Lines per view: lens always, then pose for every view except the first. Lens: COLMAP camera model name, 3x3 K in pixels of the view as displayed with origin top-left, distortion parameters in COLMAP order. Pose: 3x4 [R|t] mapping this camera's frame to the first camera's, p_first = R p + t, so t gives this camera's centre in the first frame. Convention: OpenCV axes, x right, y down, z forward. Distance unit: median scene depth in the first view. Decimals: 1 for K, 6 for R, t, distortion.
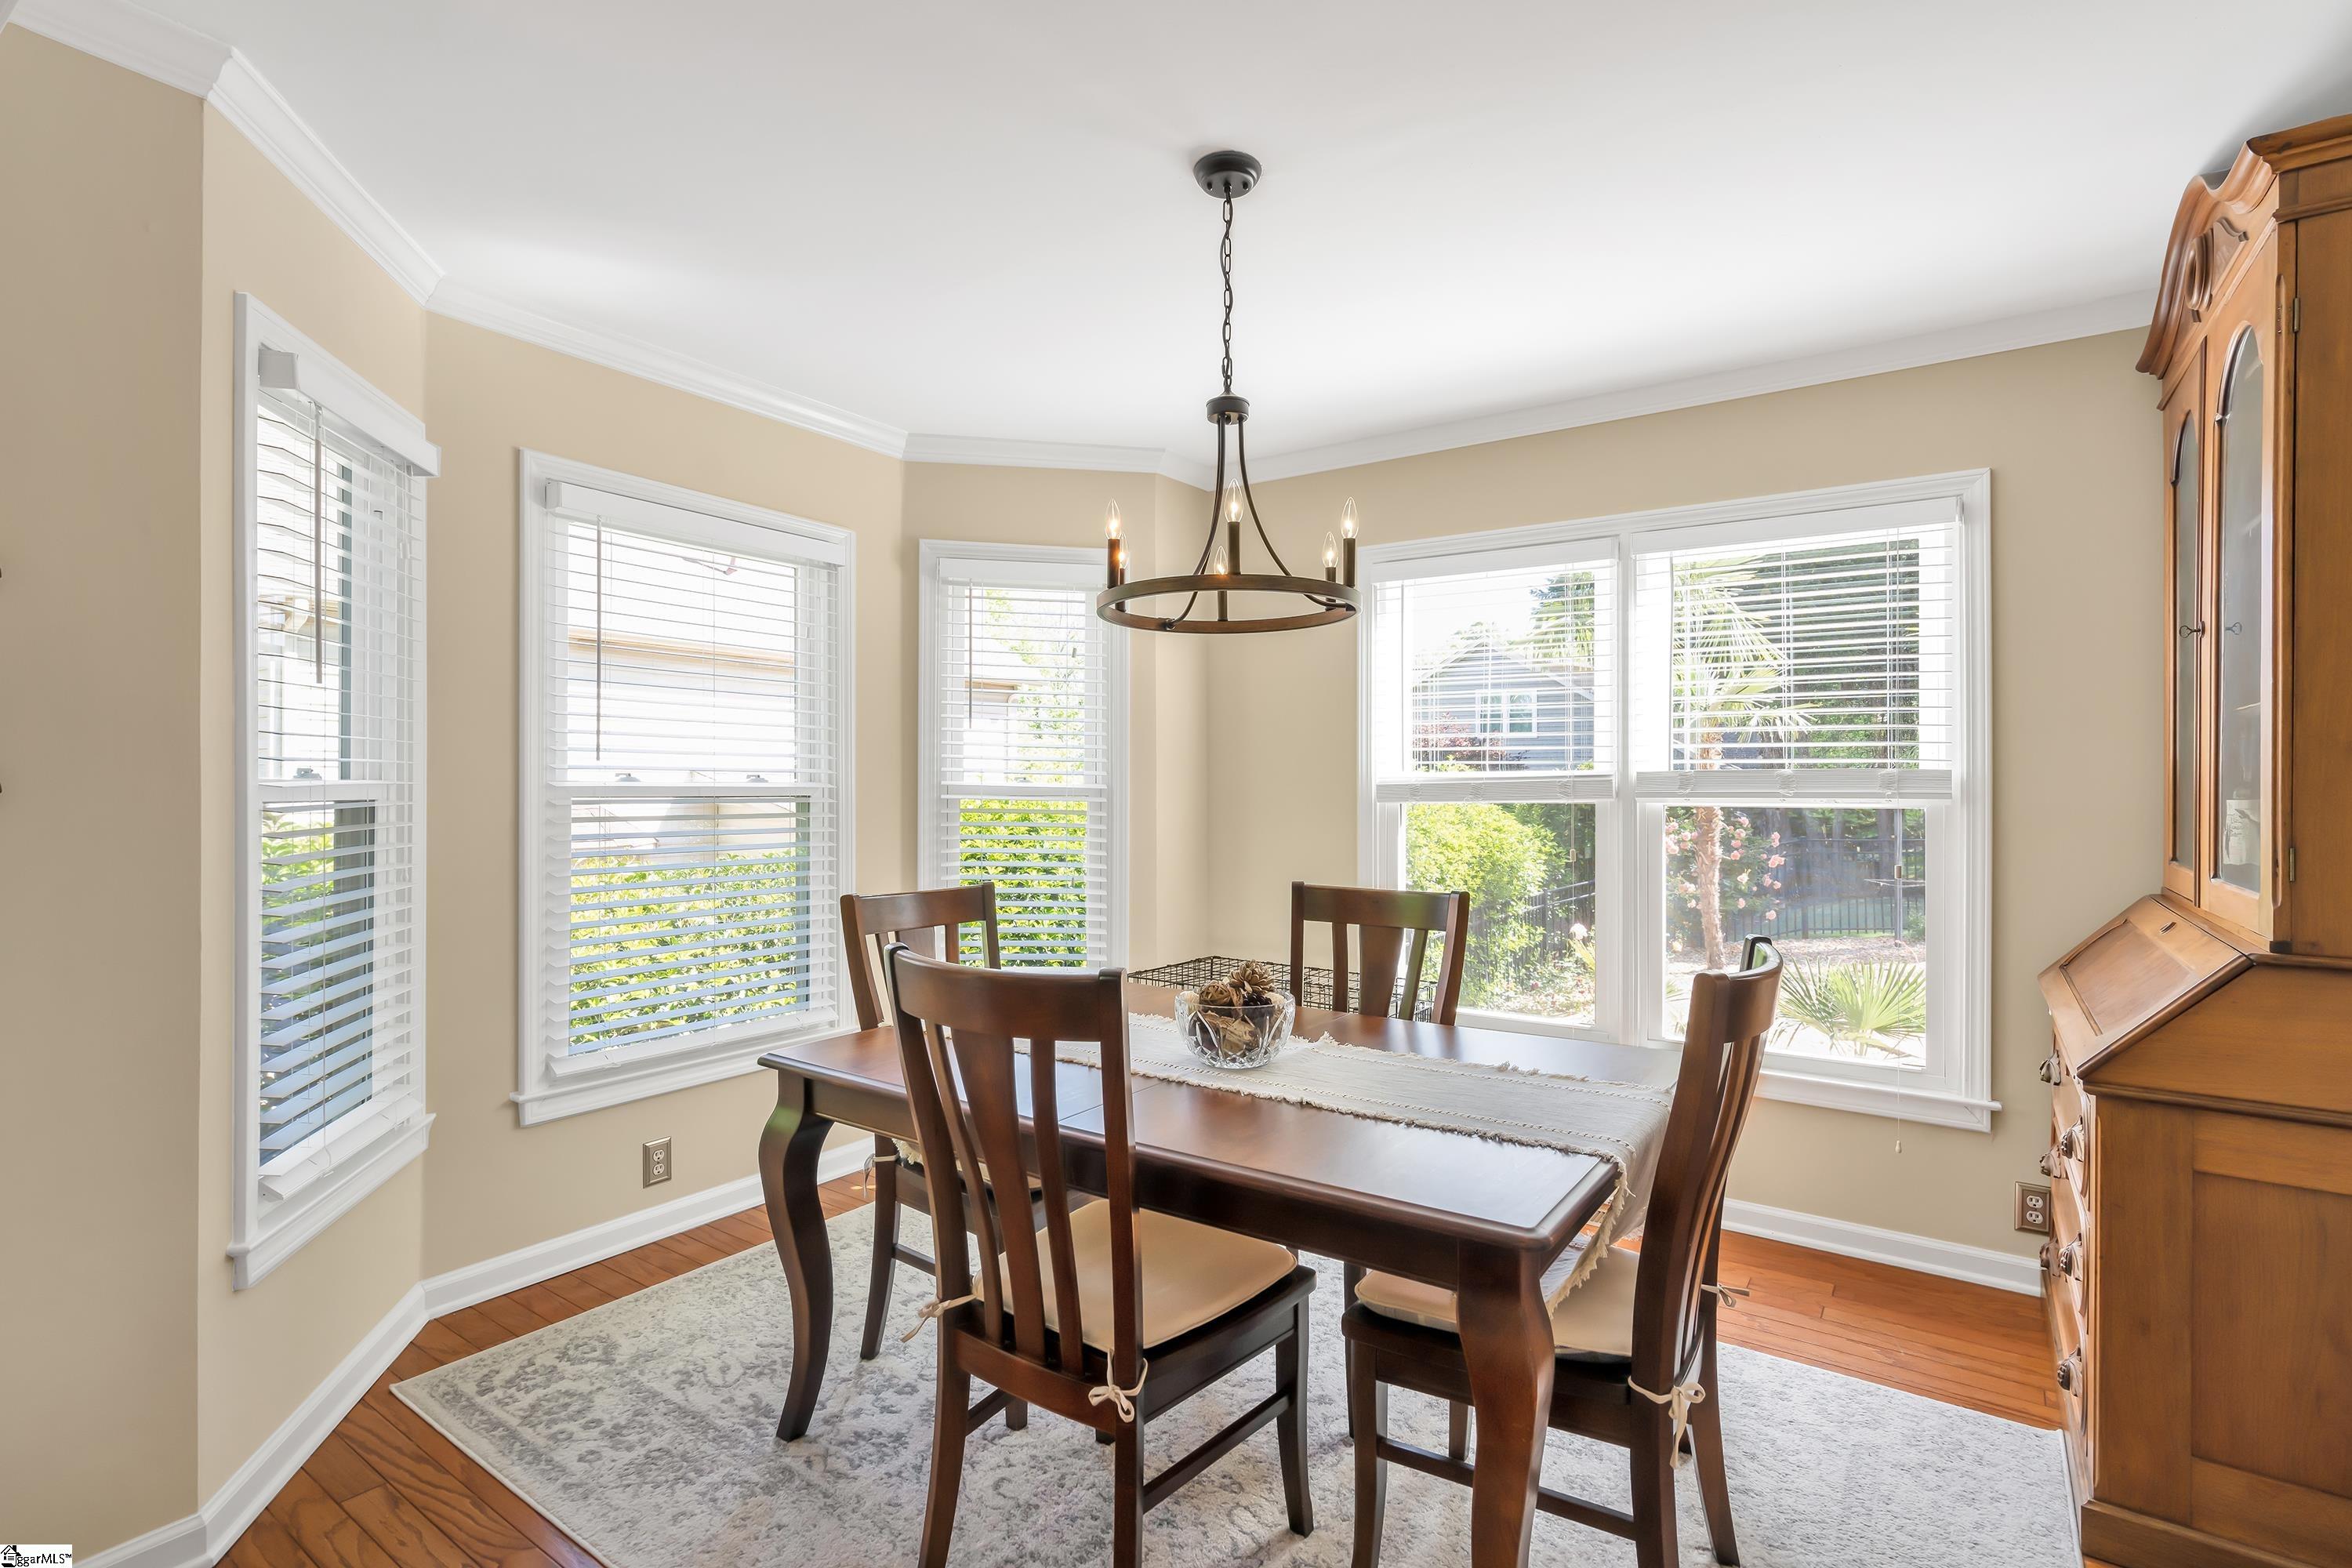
lens RADIAL K [[1117.5, 0, 1176.0], [0, 1117.5, 784.0], [0, 0, 1]] dist [0.001362, 0.000063]
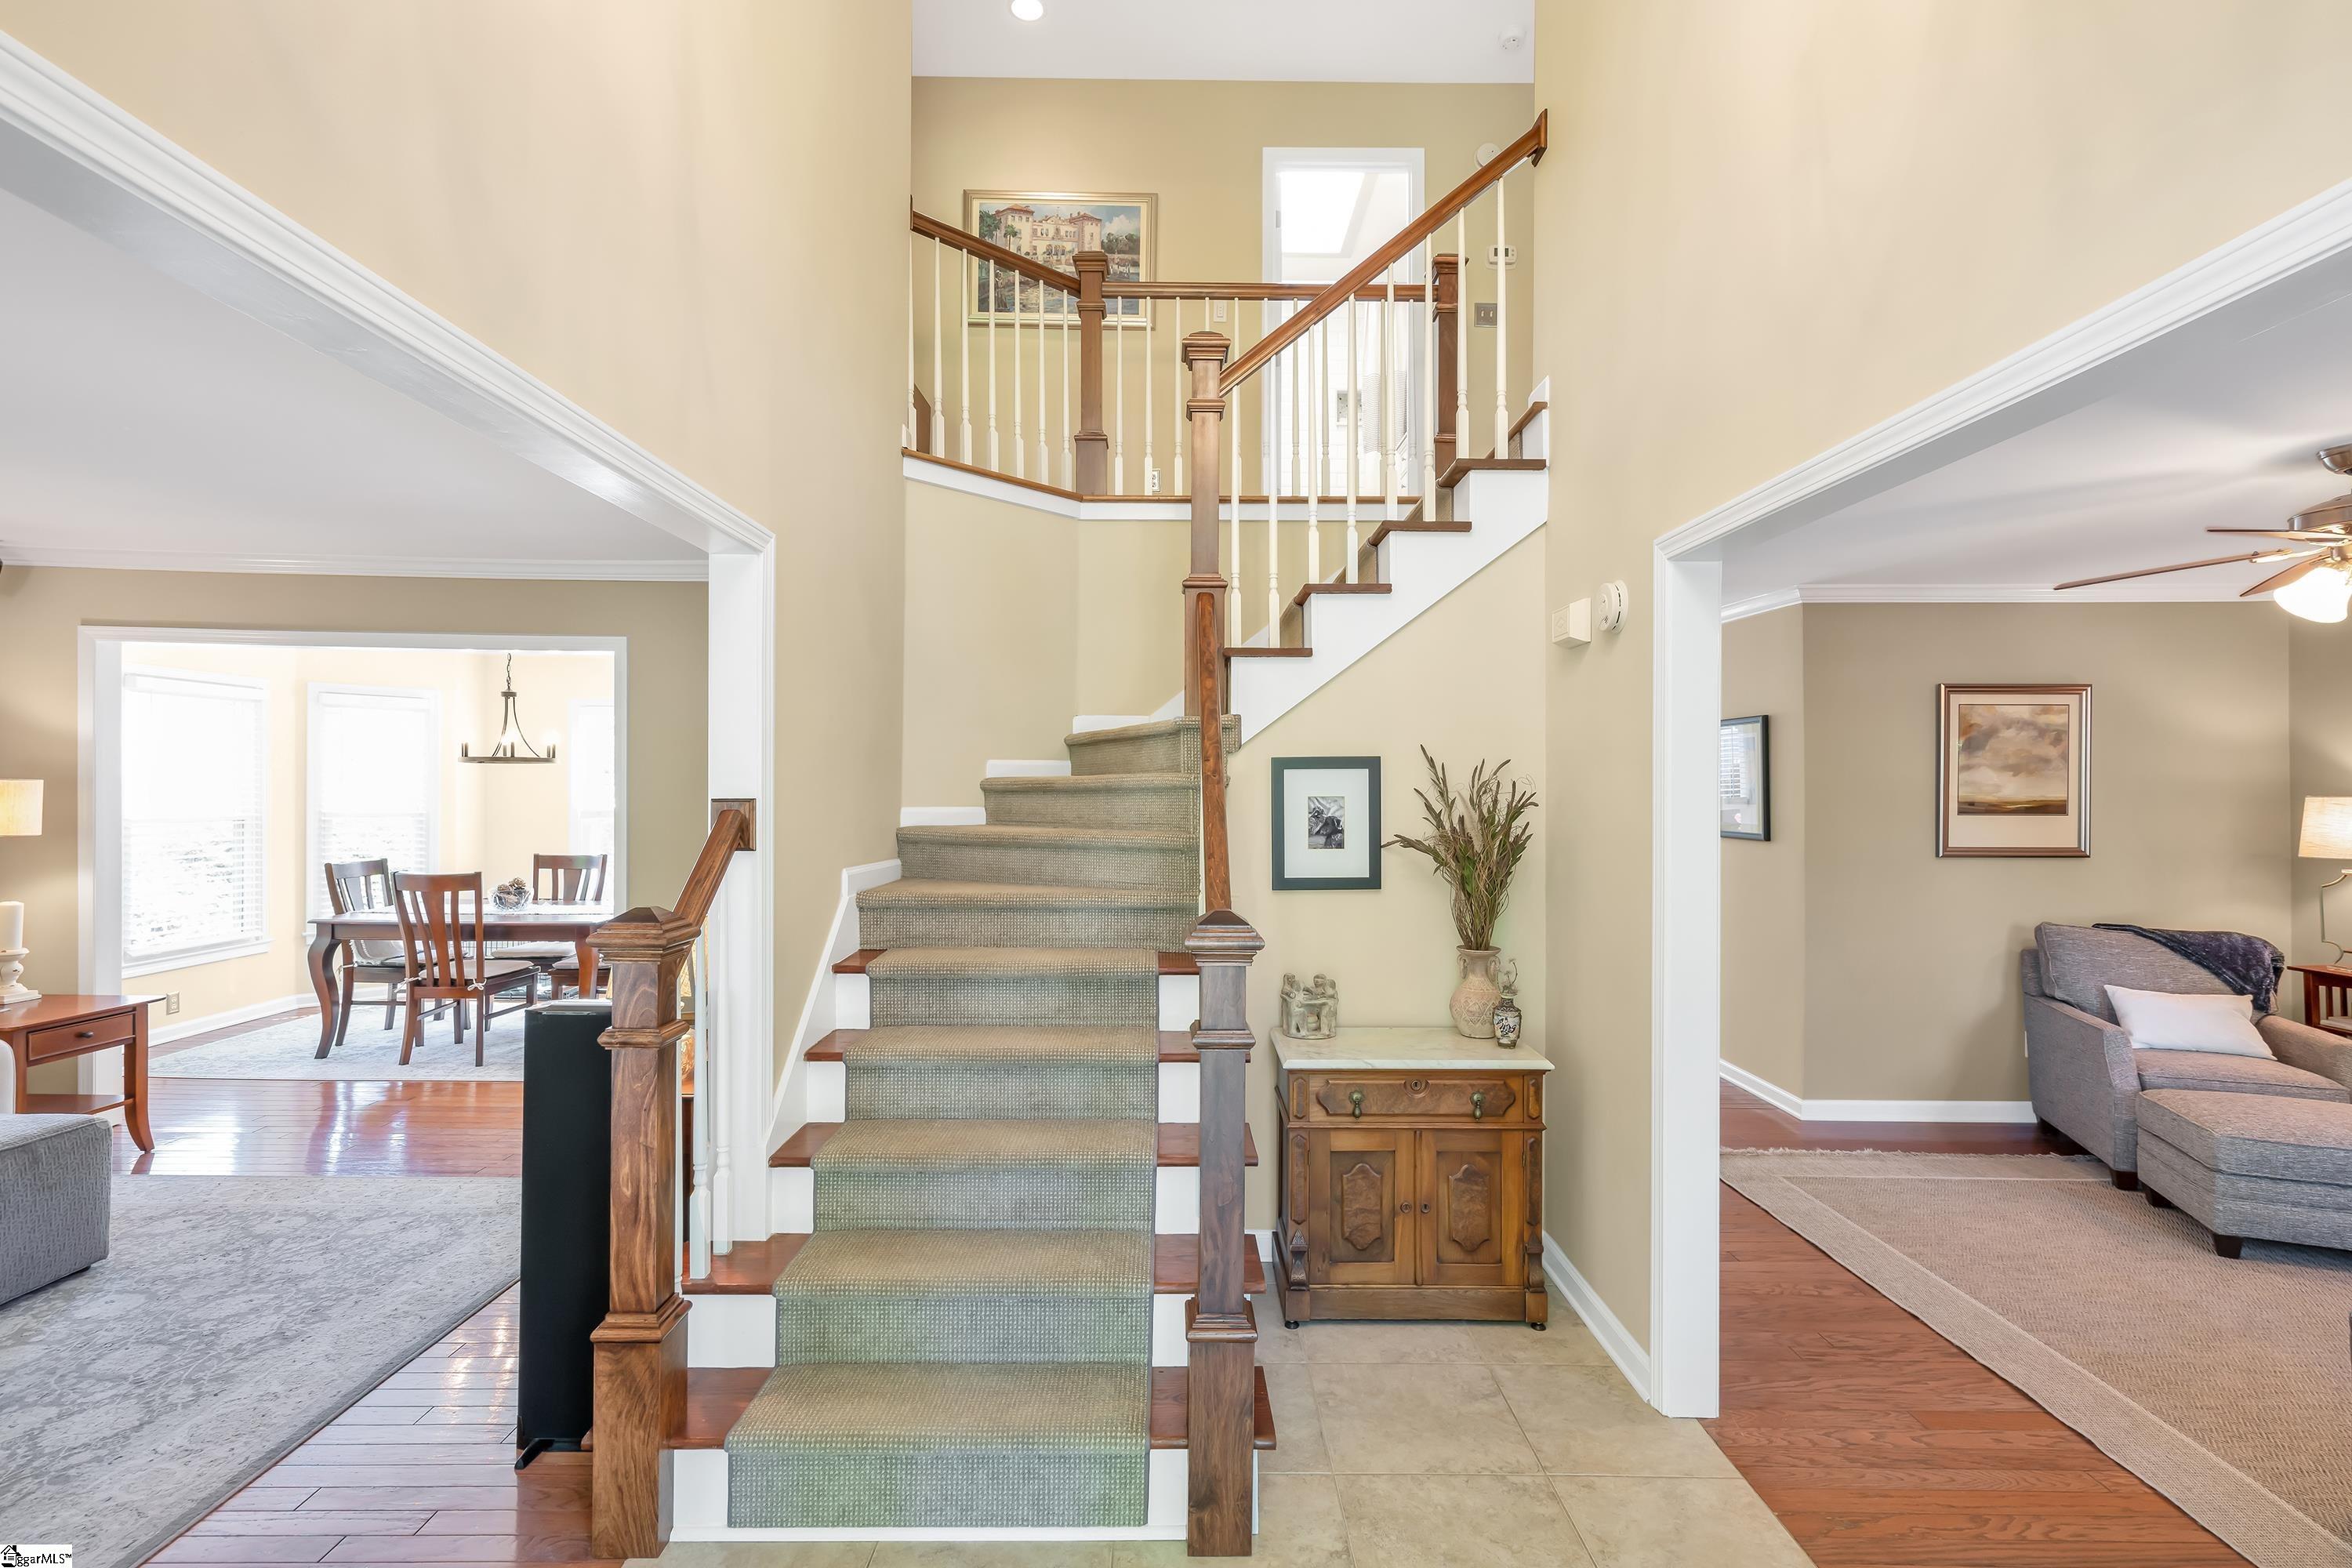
lens RADIAL K [[1096.7, 0, 1166.1], [0, 1096.7, 784.0], [0, 0, 1]] dist [0.003468, -0.000040]
pose [[0.814718, 0.004315, 0.579841, -0.176093], [-0.008437, 0.999955, 0.004414, -0.096186], [-0.579796, -0.008489, 0.814718, -1.899216]]
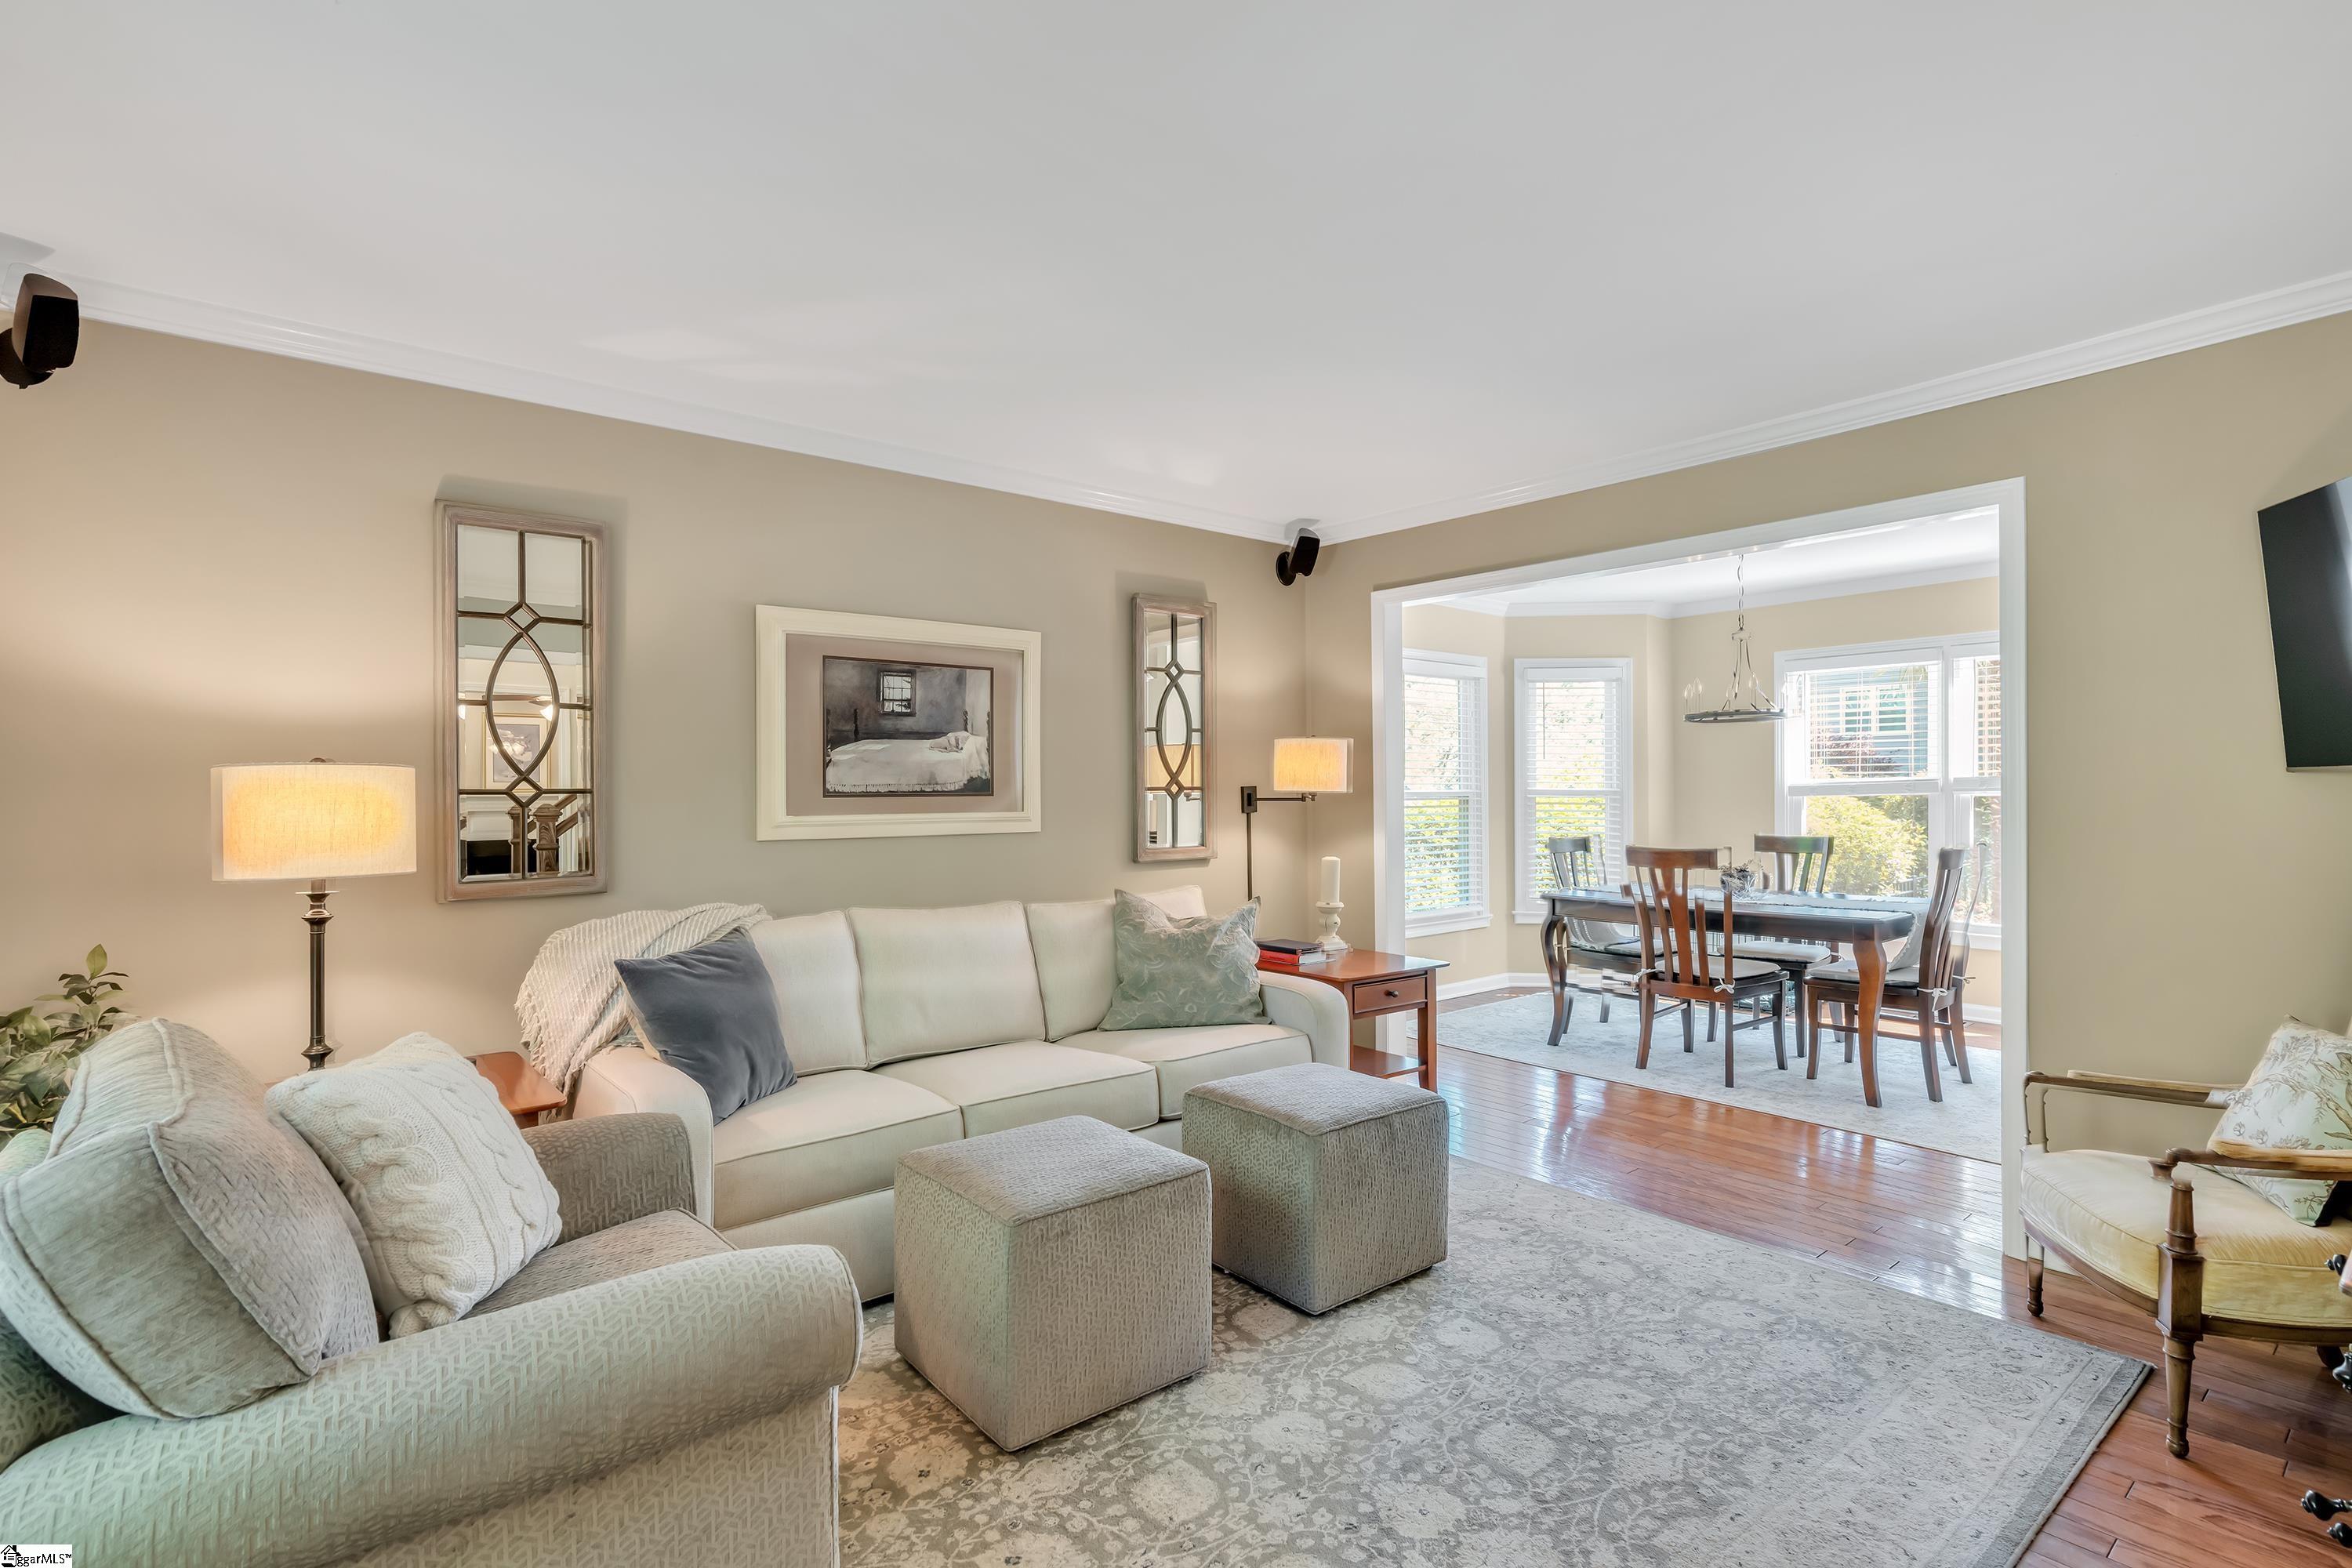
lens RADIAL K [[1112.0, 0, 1181.9], [0, 1112.0, 791.5], [0, 0, 1]] dist [-0.001167, -0.000232]
pose [[0.963195, -0.013092, -0.268485, -0.374959], [0.013774, 0.999905, 0.000657, -0.008006], [0.268451, -0.004331, 0.963284, -1.319200]]
